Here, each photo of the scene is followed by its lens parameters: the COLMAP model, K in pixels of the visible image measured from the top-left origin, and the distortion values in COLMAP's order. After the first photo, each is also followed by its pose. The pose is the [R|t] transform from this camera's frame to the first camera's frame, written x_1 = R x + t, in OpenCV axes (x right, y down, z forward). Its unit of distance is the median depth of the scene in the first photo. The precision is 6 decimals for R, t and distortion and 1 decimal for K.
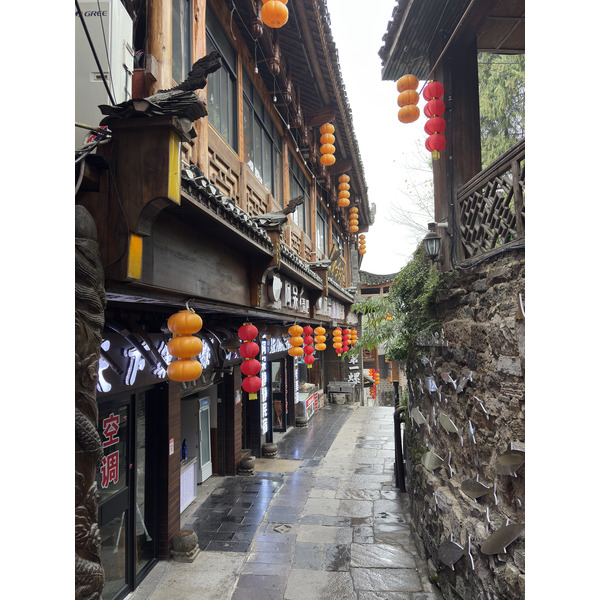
lens RADIAL K [[452.3, 0, 297.2], [0, 452.3, 299.7], [0, 0, 1]] dist [0.058191, -0.056467]
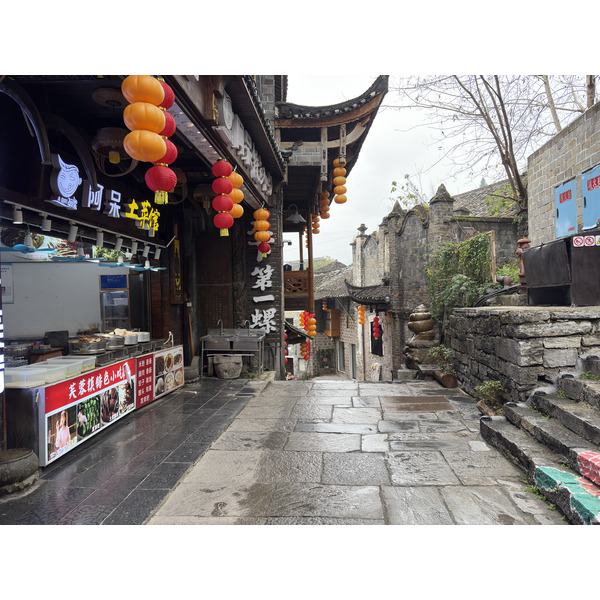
lens RADIAL K [[452.3, 0, 301.7], [0, 452.3, 299.3], [0, 0, 1]] dist [0.058191, -0.056467]
pose [[0.988299, -0.005185, 0.152440, 0.093492], [-0.007814, 0.996388, 0.084553, 0.111844], [-0.152328, -0.084755, 0.984689, 0.541404]]
